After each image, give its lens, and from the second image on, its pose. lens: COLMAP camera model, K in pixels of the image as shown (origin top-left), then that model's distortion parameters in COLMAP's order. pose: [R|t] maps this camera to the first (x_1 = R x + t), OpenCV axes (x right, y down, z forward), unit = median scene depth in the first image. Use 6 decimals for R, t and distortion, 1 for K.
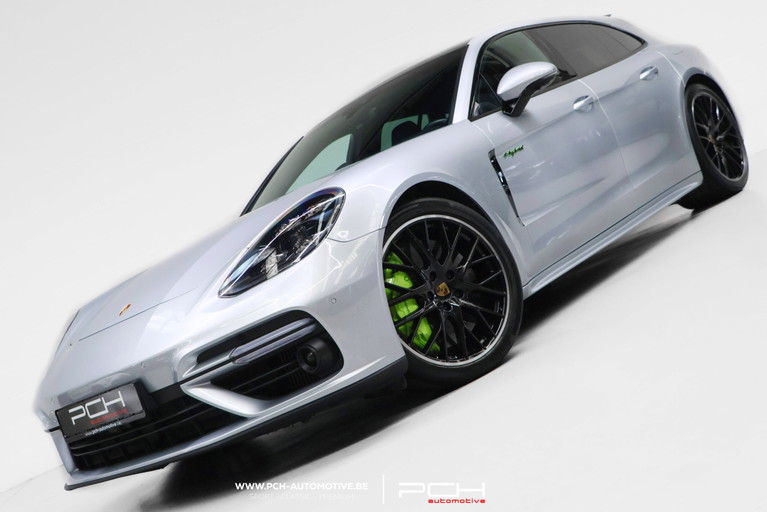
lens RADIAL K [[1022.1, 0, 382.8], [0, 1022.1, 254.6], [0, 0, 1]] dist [0.017720, 0.000000]
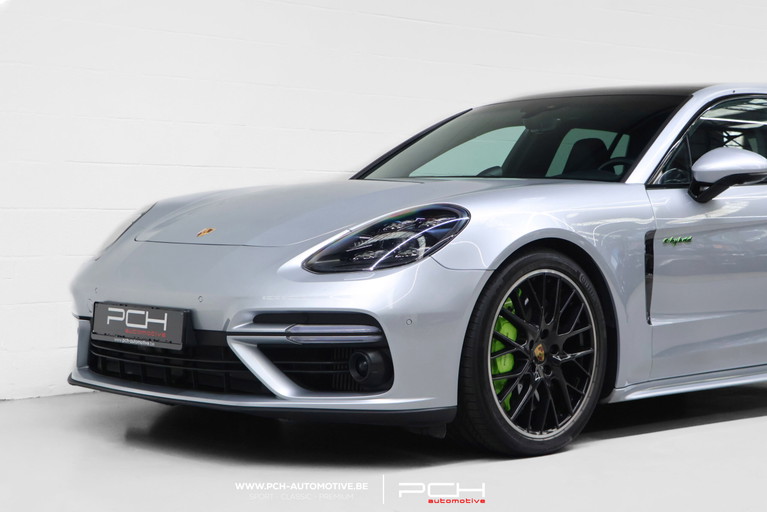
lens RADIAL K [[1441.4, 0, 385.3], [0, 1441.4, 254.2], [0, 0, 1]] dist [0.029091, 0.000000]
pose [[0.907470, 0.410070, -0.091332, 0.025313], [-0.407521, 0.912043, 0.045862, -0.058047], [0.102106, -0.004399, 0.994764, -0.295994]]
